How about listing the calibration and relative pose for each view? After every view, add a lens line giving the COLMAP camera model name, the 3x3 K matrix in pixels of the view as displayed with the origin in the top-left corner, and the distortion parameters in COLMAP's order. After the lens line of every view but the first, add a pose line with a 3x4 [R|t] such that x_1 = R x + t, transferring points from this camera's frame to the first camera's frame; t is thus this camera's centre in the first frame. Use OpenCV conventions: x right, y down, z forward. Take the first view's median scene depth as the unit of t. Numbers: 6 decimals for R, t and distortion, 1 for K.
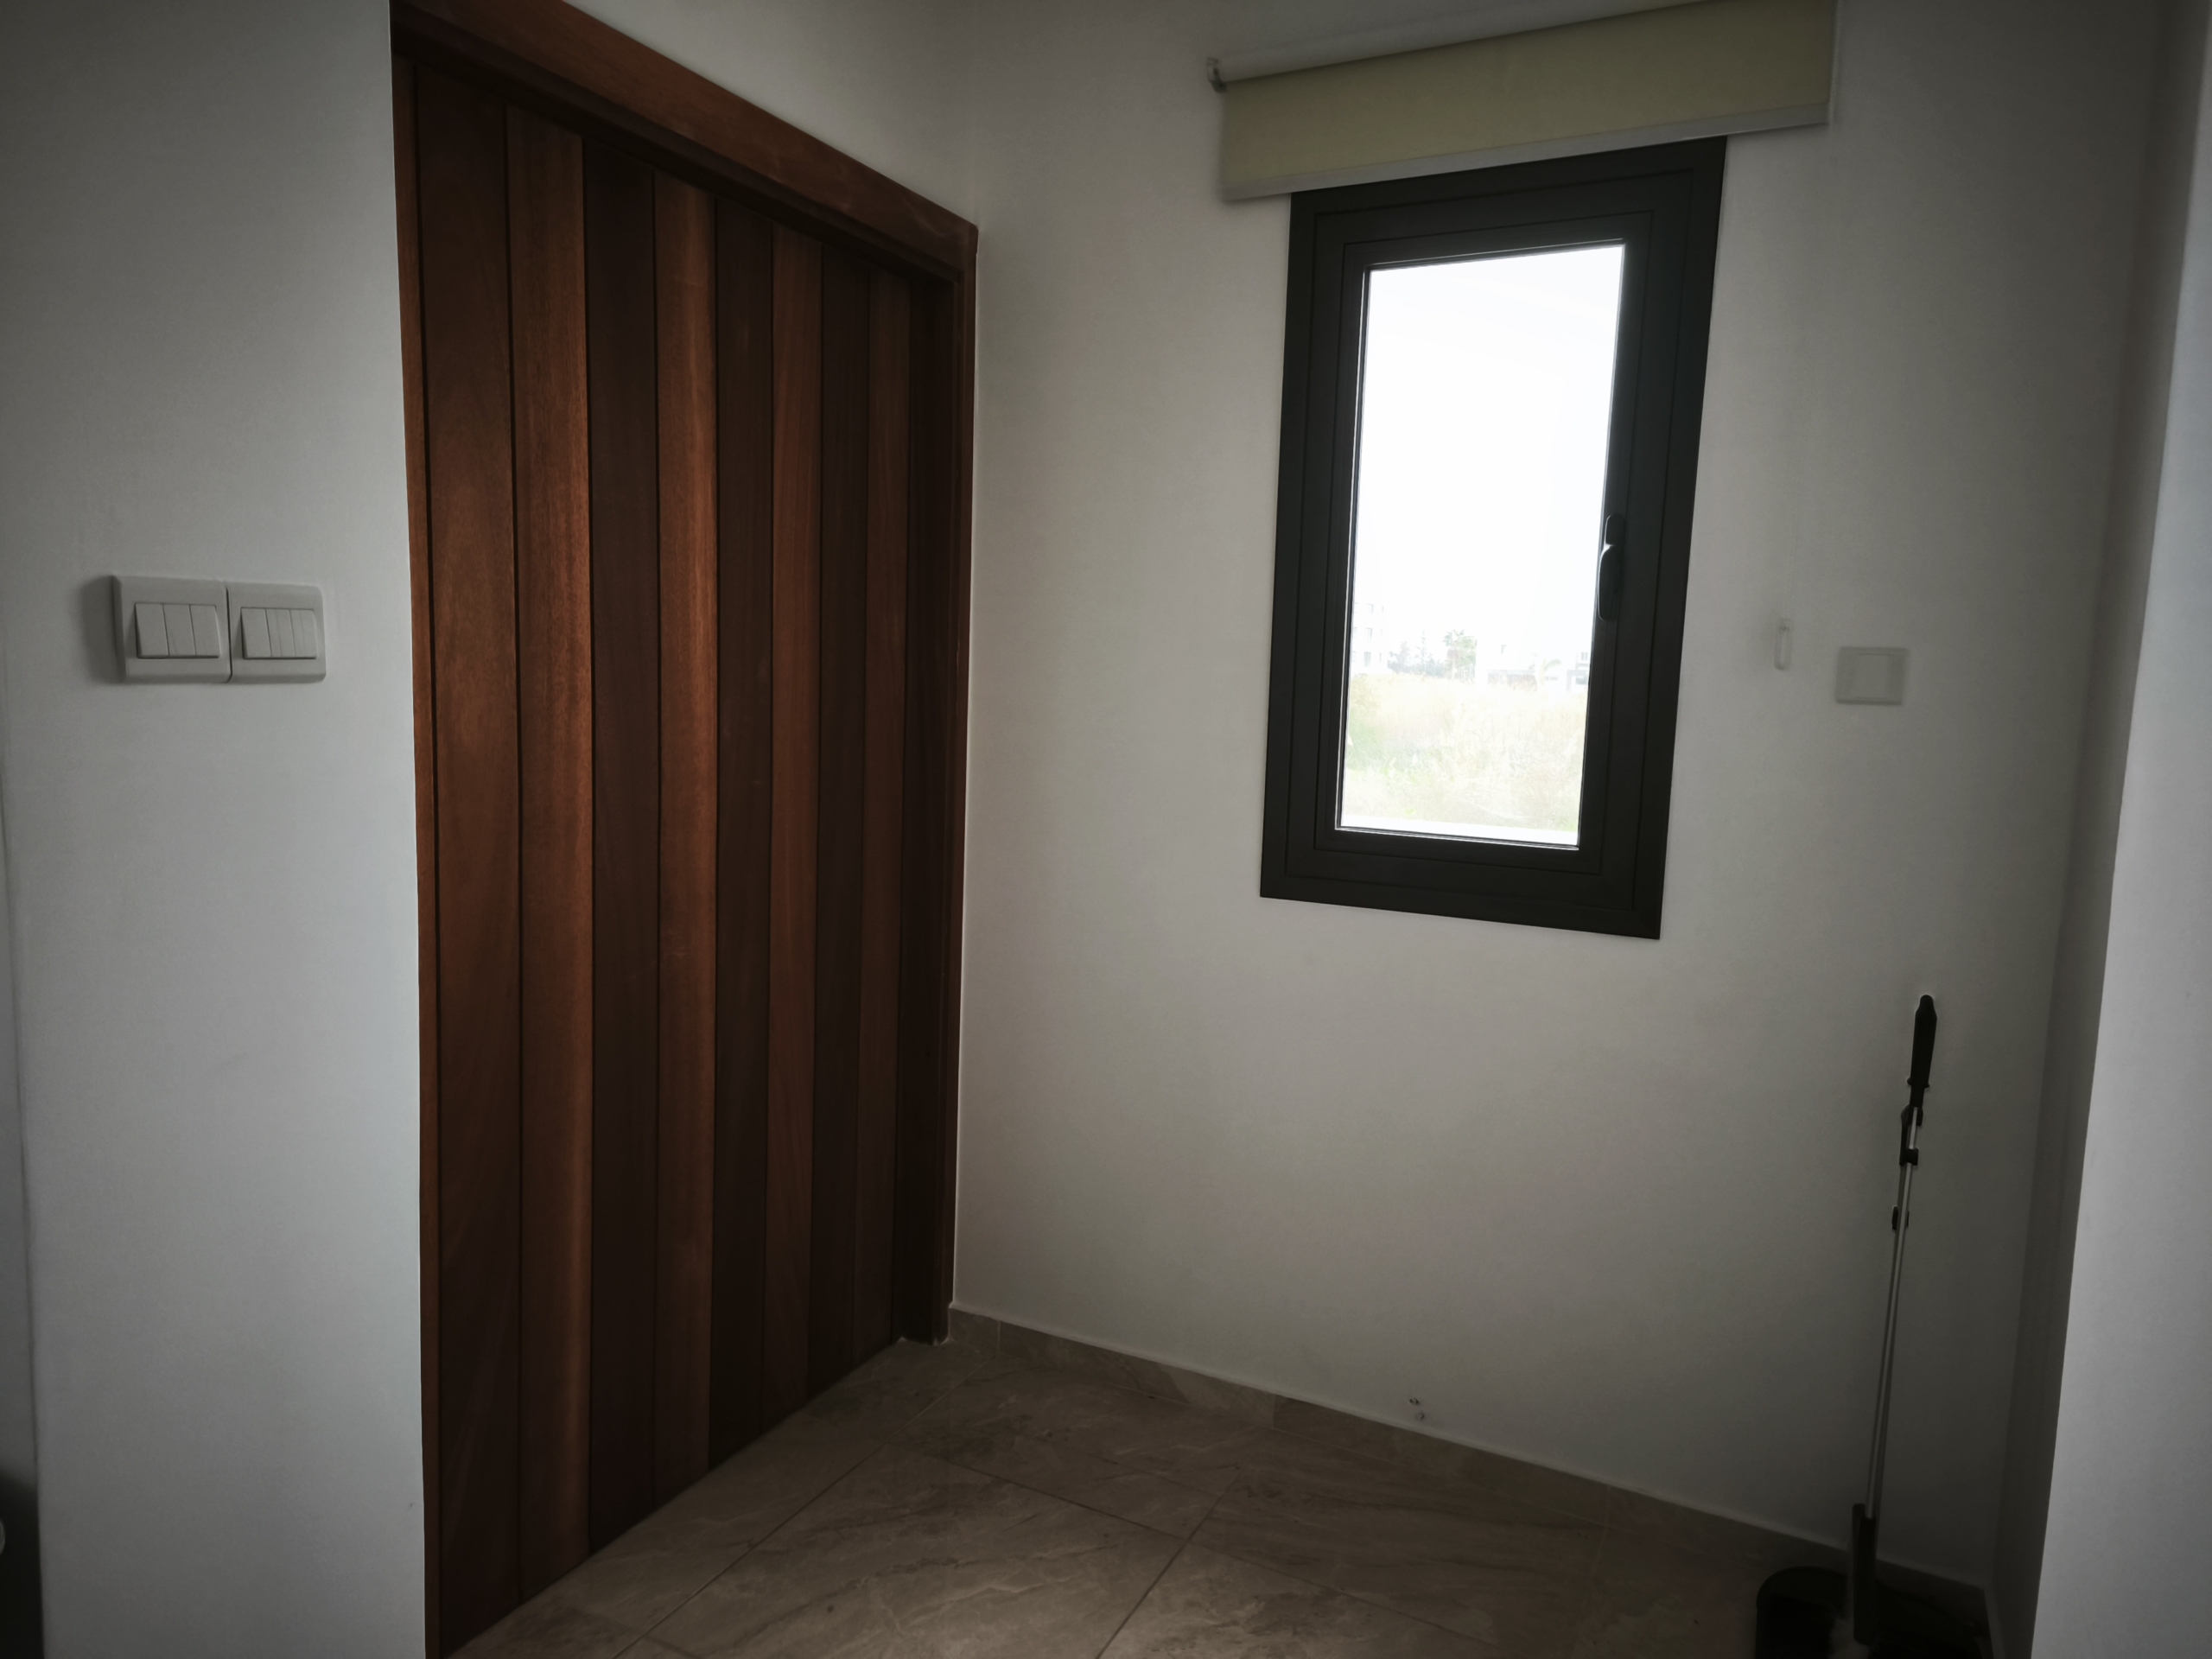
lens RADIAL K [[1466.9, 0, 1106.0], [0, 1466.9, 829.5], [0, 0, 1]] dist [0.034710, -0.001557]
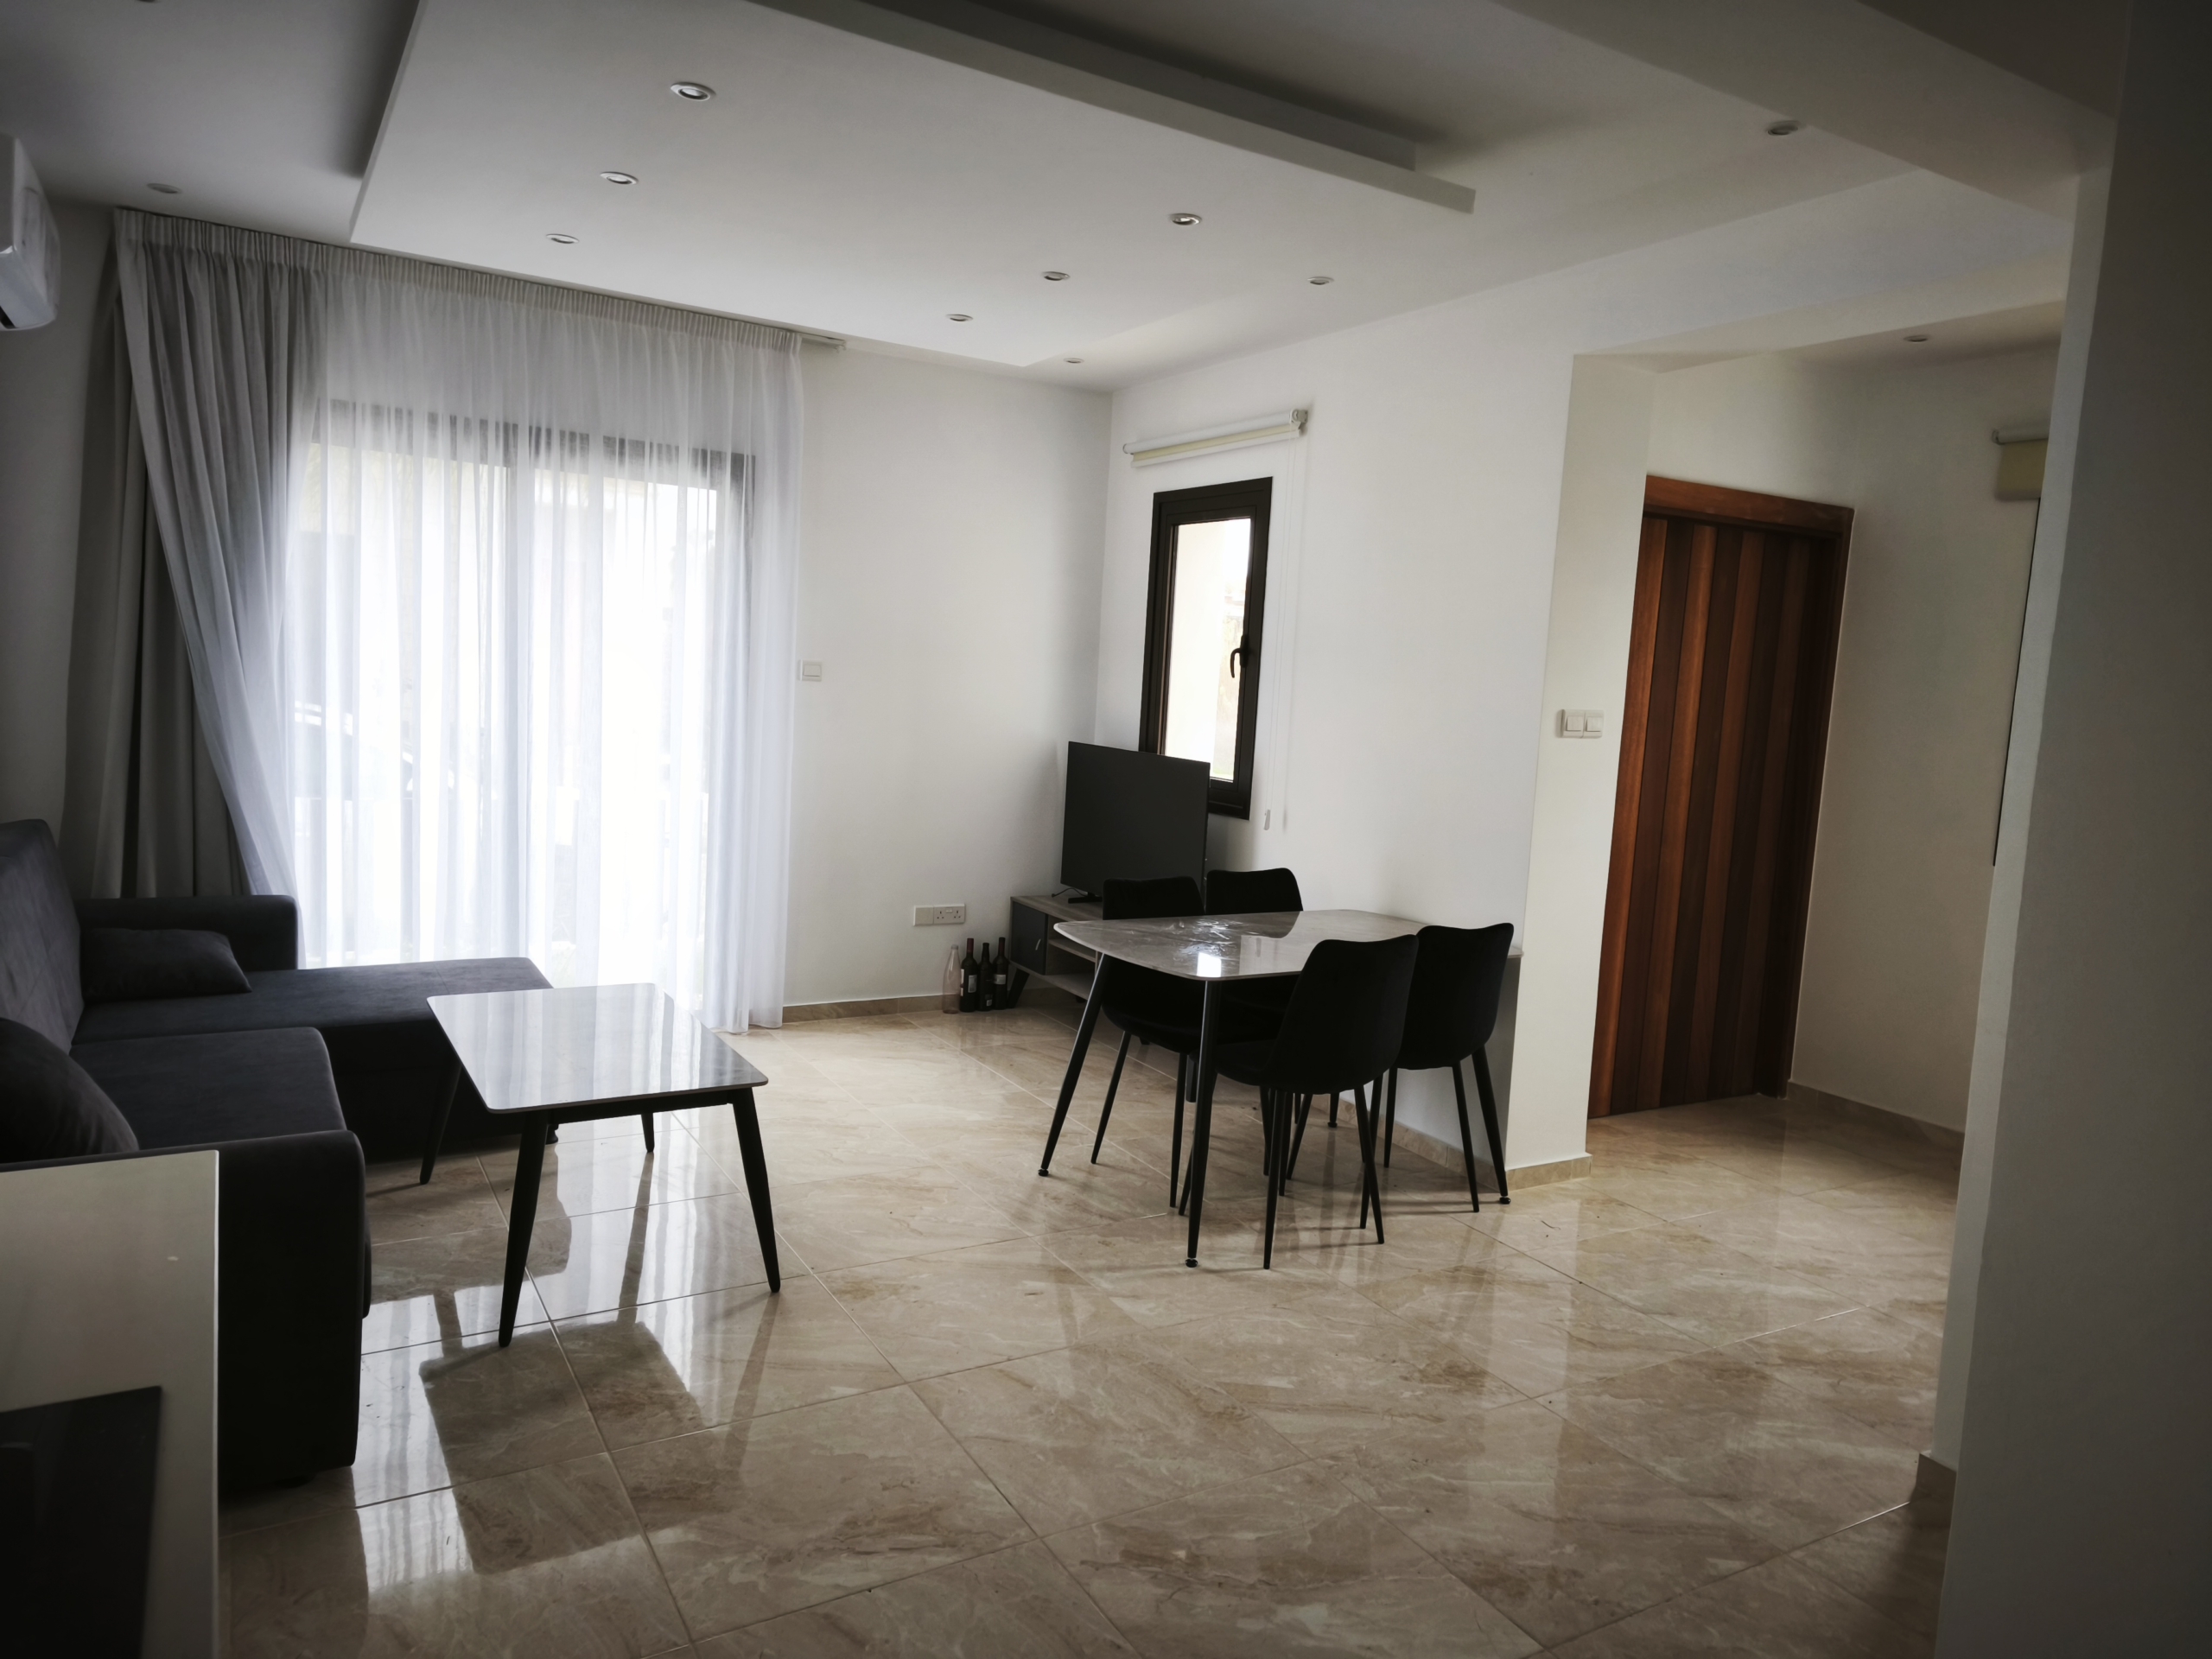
lens RADIAL K [[1466.9, 0, 1106.0], [0, 1466.9, 829.5], [0, 0, 1]] dist [0.034710, -0.001557]
pose [[0.842174, 0.071865, -0.534395, 0.173410], [-0.086810, 0.996221, -0.002838, 0.112869], [0.532171, 0.048781, 0.845230, -1.270852]]
